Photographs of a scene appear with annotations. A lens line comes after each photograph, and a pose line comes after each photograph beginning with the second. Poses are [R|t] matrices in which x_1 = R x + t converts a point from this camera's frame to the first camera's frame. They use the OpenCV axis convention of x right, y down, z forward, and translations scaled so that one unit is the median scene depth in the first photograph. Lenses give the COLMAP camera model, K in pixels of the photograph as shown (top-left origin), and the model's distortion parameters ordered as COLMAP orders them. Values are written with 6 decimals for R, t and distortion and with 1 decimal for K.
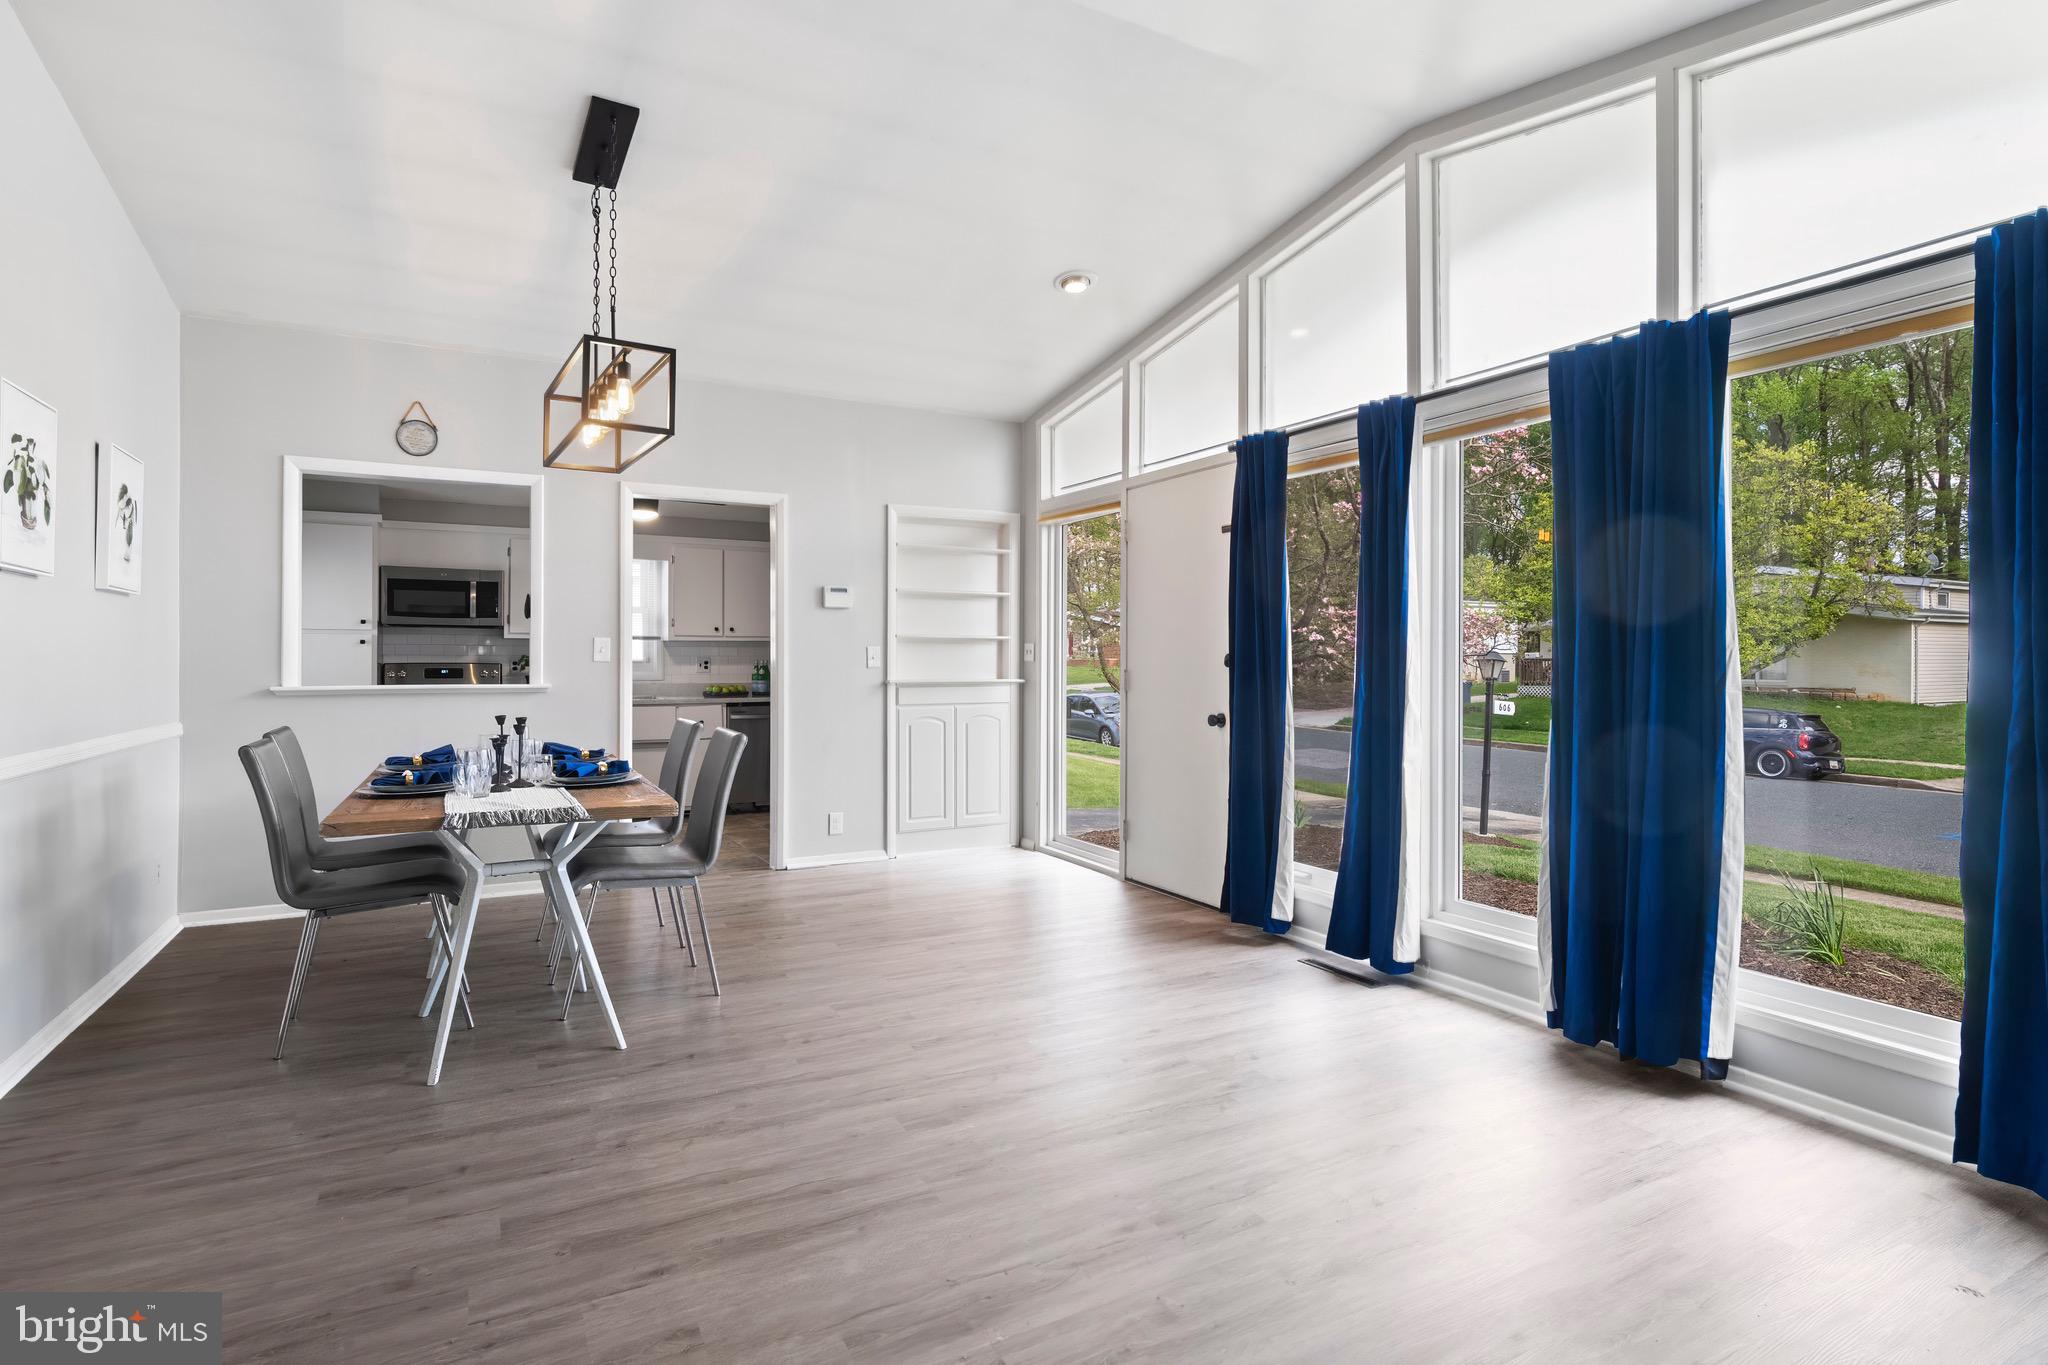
lens RADIAL K [[1052.7, 0, 1015.7], [0, 1052.7, 672.1], [0, 0, 1]] dist [0.009885, 0.001063]
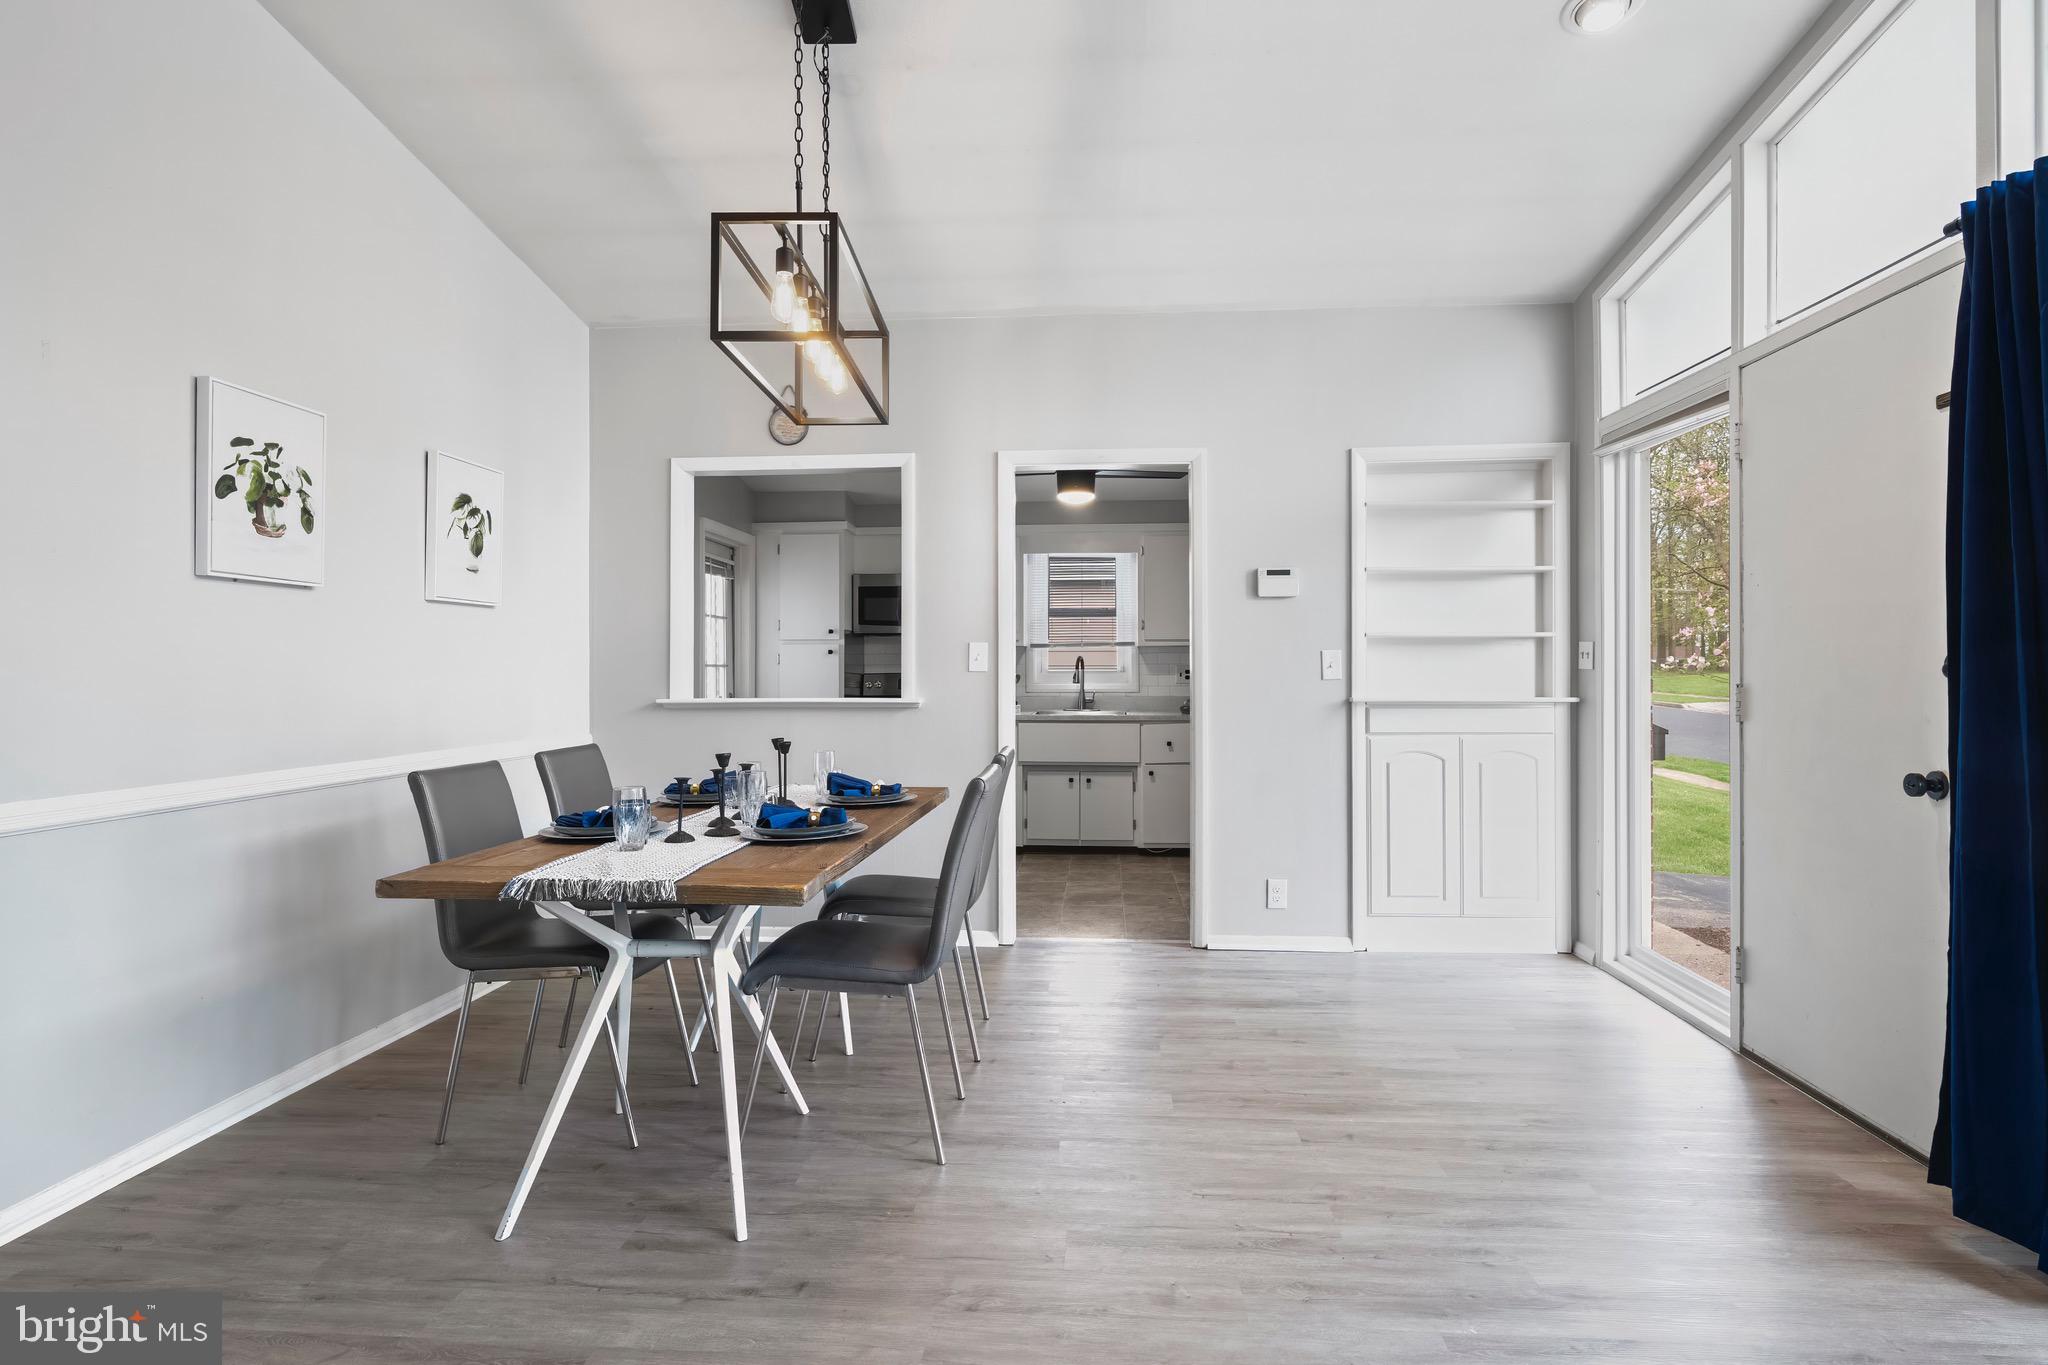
lens RADIAL K [[1090.0, 0, 1032.4], [0, 1090.0, 666.7], [0, 0, 1]] dist [0.003217, 0.000079]
pose [[0.842992, -0.005507, -0.537897, 0.094667], [-0.001705, 0.999915, -0.012908, -0.003051], [0.537923, 0.011799, 0.842911, 0.281203]]
